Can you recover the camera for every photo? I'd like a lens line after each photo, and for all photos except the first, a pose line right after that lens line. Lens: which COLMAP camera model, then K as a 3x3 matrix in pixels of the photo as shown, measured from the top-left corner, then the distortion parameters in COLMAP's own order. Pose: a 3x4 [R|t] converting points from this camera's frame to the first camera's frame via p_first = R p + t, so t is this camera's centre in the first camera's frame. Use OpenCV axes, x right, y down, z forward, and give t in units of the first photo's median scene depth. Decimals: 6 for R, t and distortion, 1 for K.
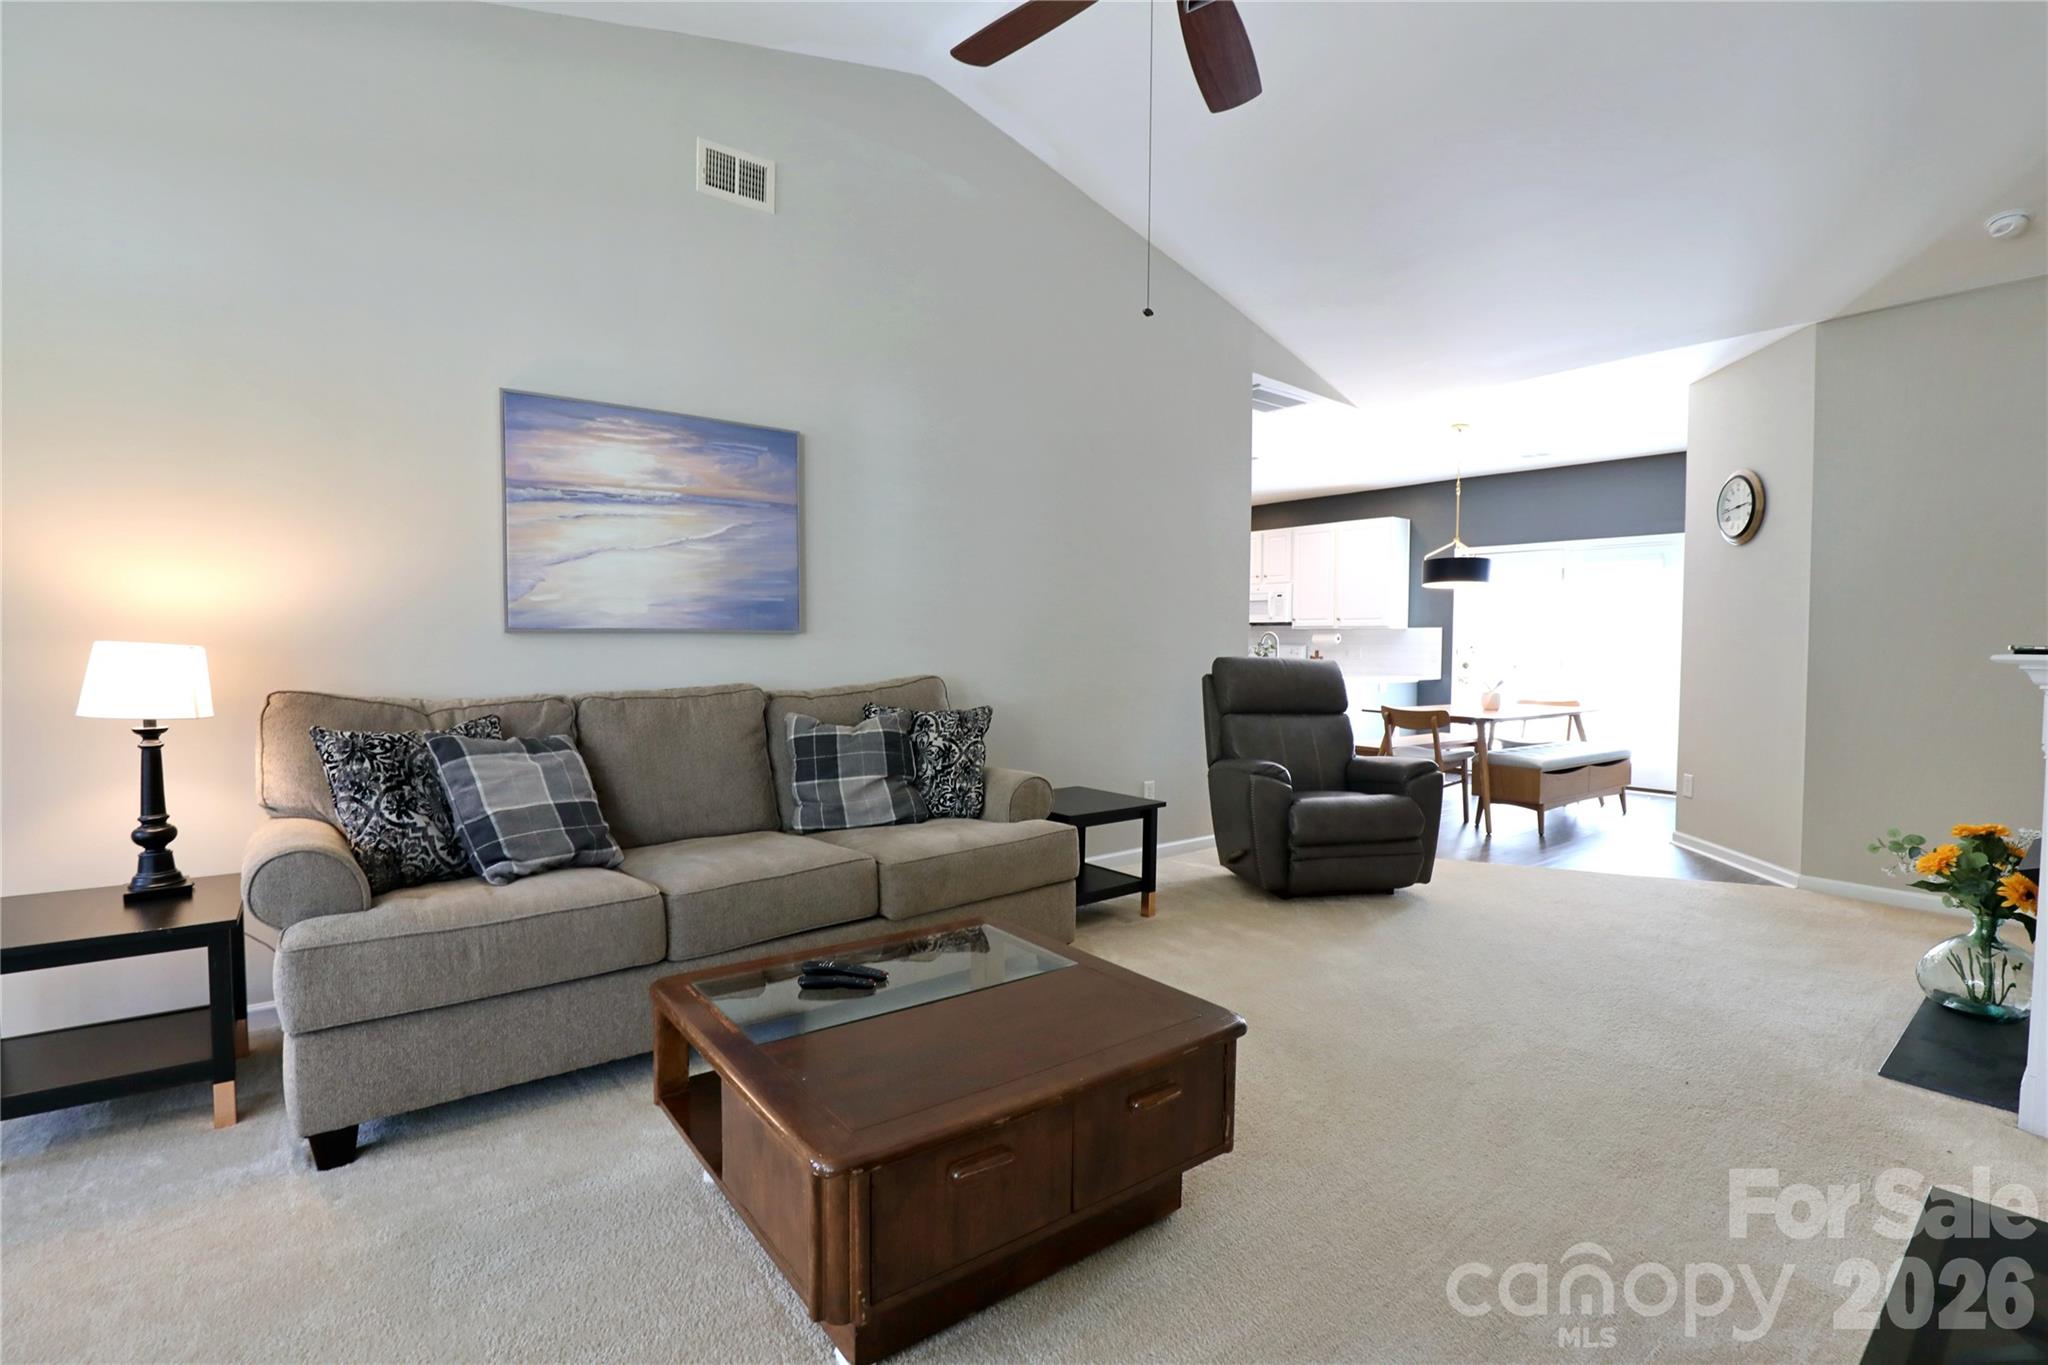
lens RADIAL K [[941.7, 0, 1042.8], [0, 941.7, 676.0], [0, 0, 1]] dist [-0.032184, 0.004317]
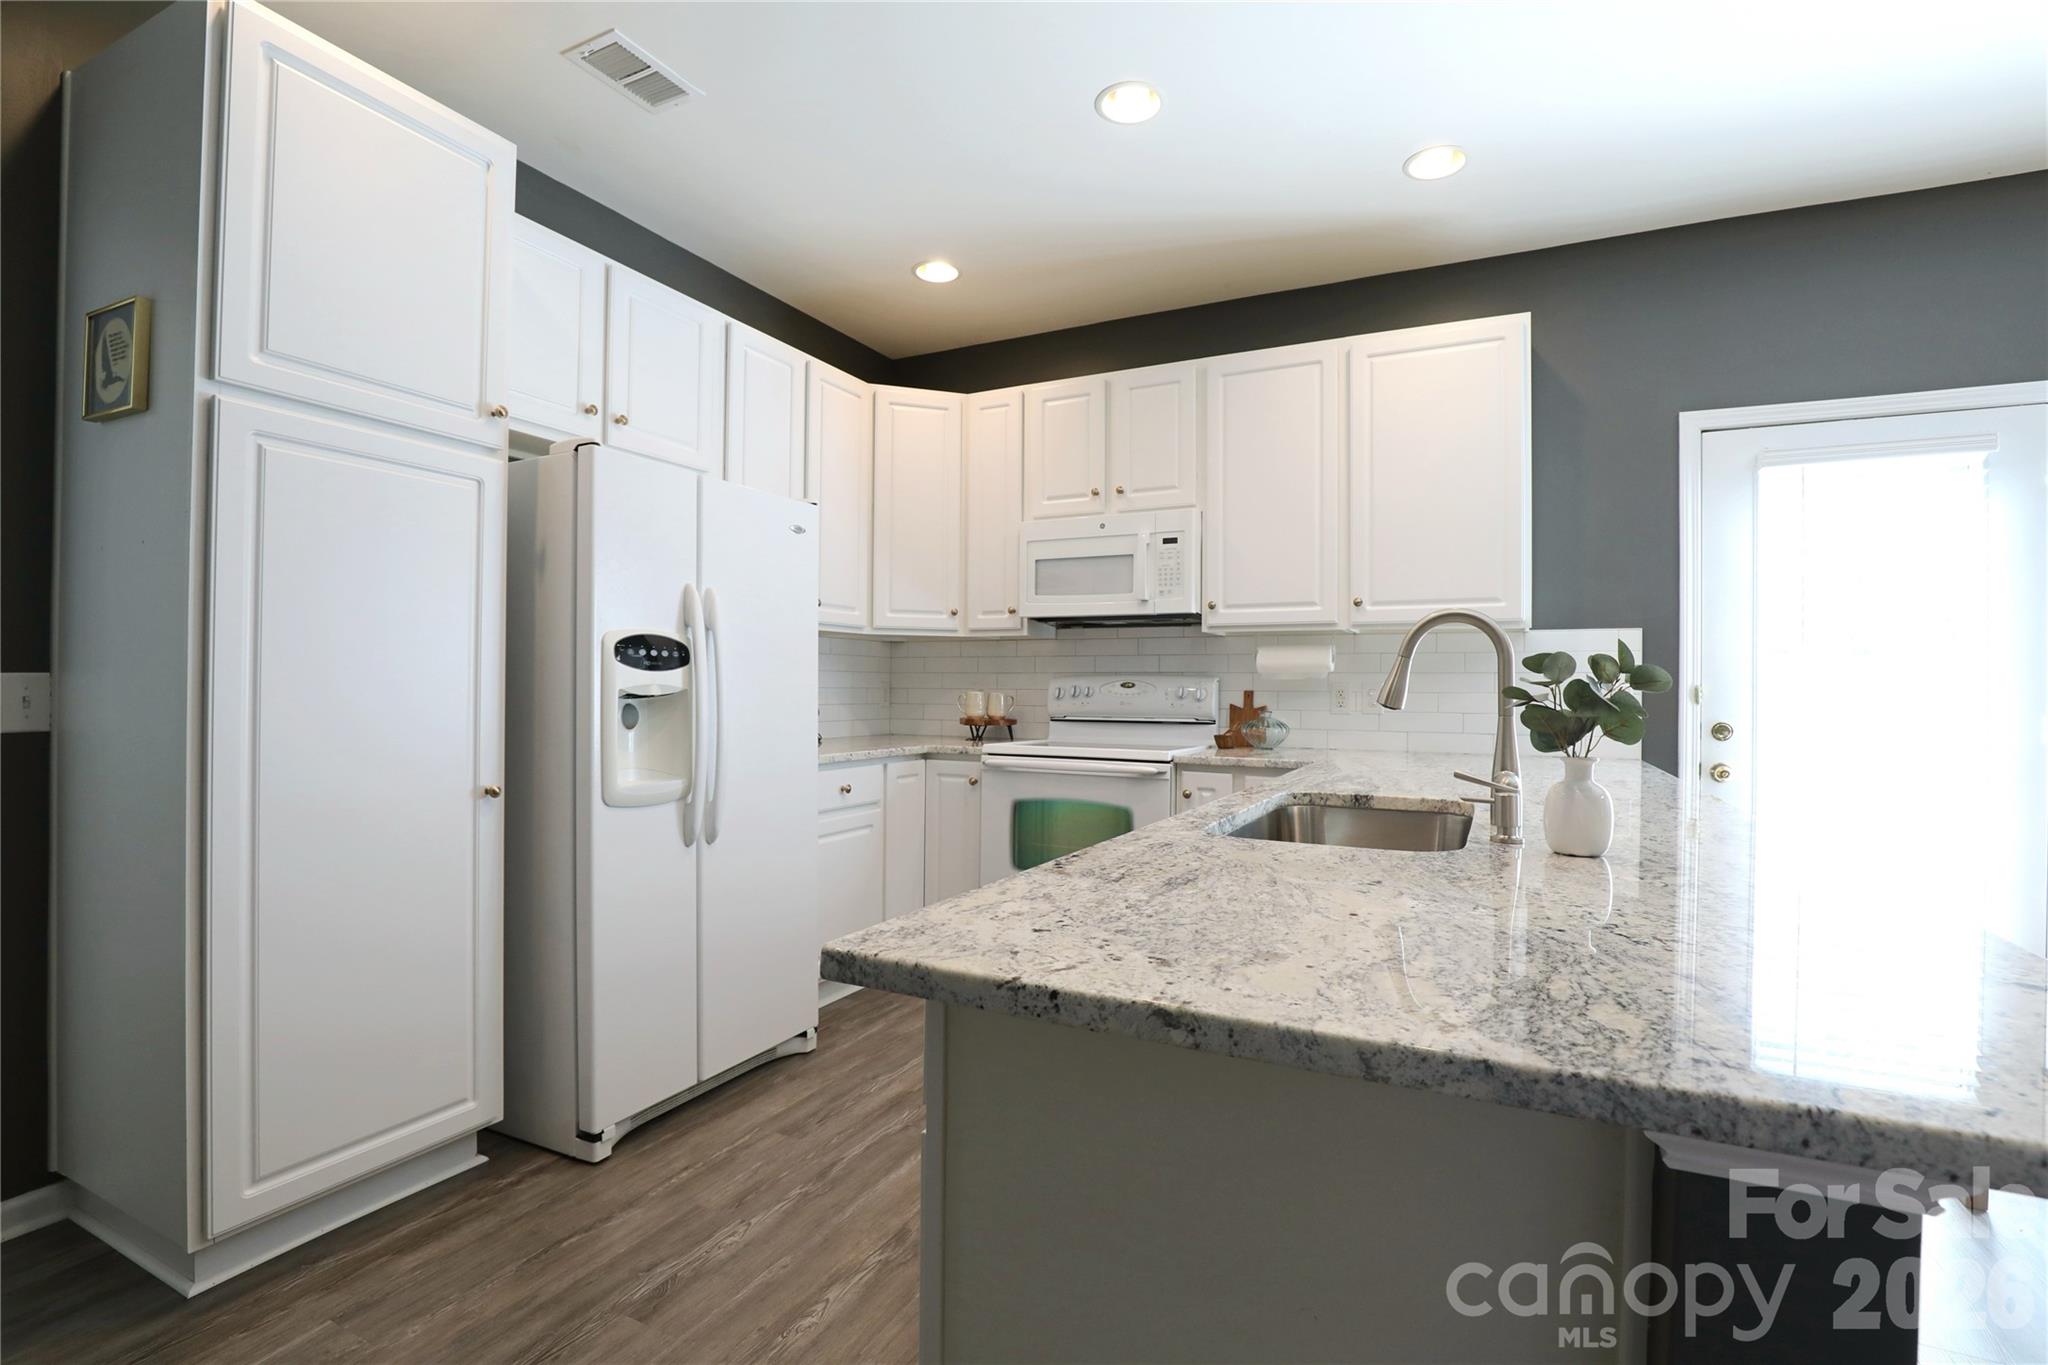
lens RADIAL K [[941.7, 0, 1029.9], [0, 941.7, 699.6], [0, 0, 1]] dist [-0.032184, 0.004317]
pose [[0.905217, -0.004516, 0.424926, 0.059129], [0.012131, 0.999811, -0.015216, -0.021169], [-0.424777, 0.018928, 0.905100, 0.766308]]
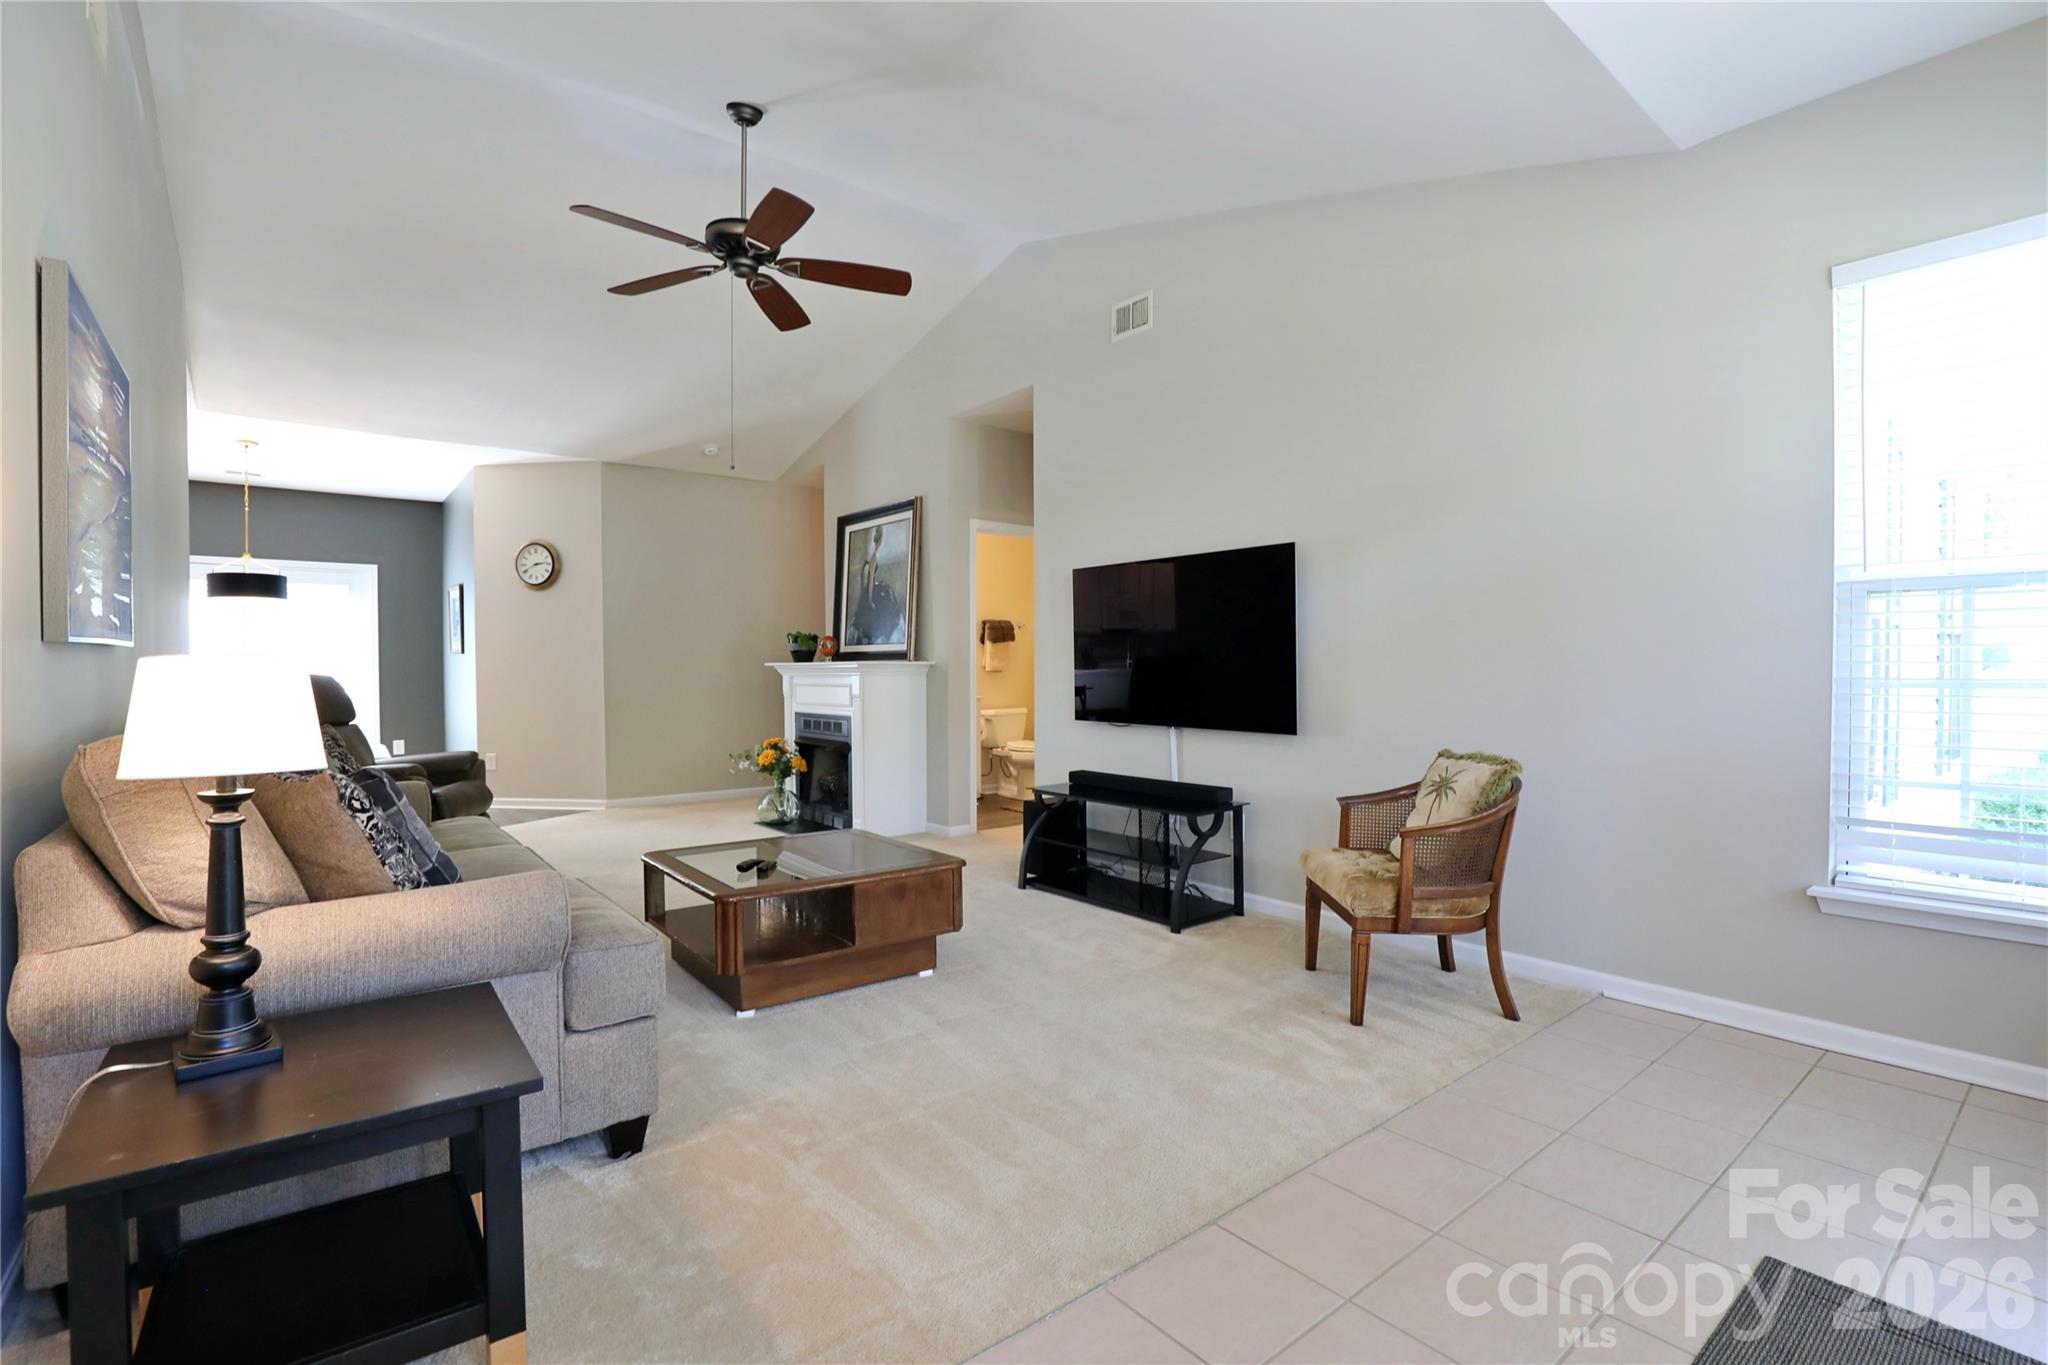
lens RADIAL K [[941.7, 0, 1041.2], [0, 941.7, 660.2], [0, 0, 1]] dist [-0.032184, 0.004317]
pose [[0.001450, -0.004232, 0.999990, -0.406725], [0.036553, 0.999323, 0.004177, -0.004265], [-0.999331, 0.036546, 0.001604, 0.110745]]
